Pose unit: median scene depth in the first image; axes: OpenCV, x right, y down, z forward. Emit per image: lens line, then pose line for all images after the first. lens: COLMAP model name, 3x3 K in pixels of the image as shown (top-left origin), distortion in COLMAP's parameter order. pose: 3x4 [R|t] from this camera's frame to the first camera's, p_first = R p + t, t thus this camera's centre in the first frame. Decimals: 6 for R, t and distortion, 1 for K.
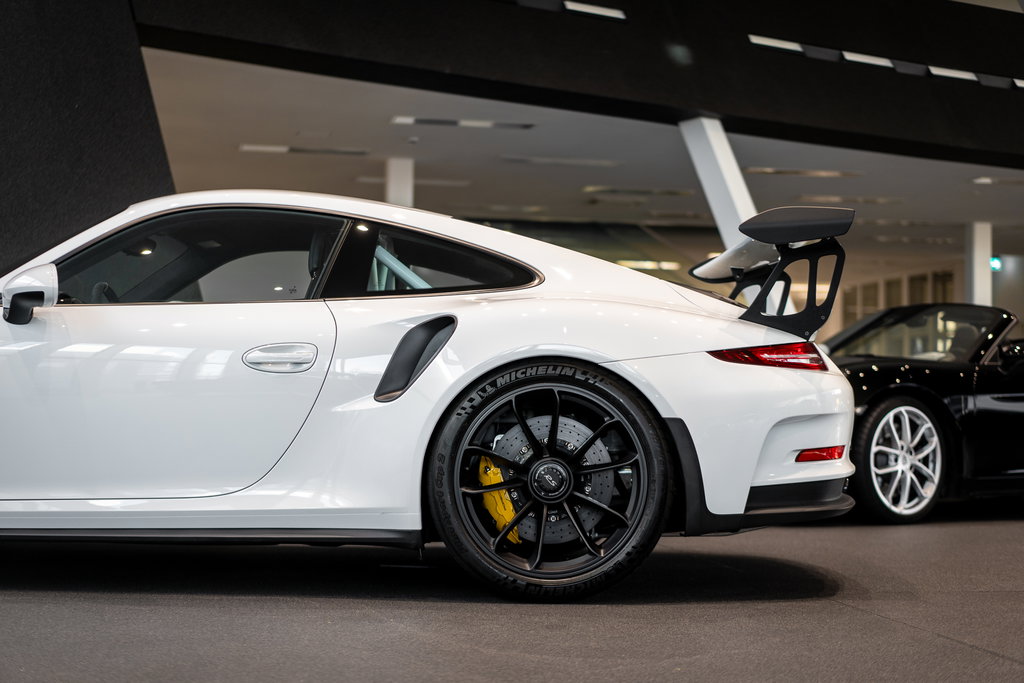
lens RADIAL K [[1603.1, 0, 512.0], [0, 1603.1, 342.5], [0, 0, 1]] dist [-0.056489, 0.000000]
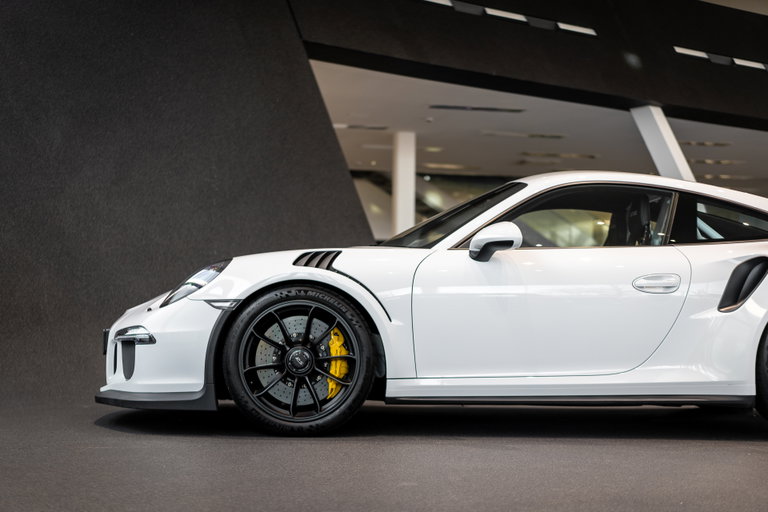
lens RADIAL K [[1202.4, 0, 384.0], [0, 1202.4, 255.3], [0, 0, 1]] dist [-0.056489, 0.000000]
pose [[0.999363, -0.001399, 0.035664, -0.204012], [0.001562, 0.999989, -0.004531, -0.005801], [-0.035657, 0.004584, 0.999354, -0.061473]]
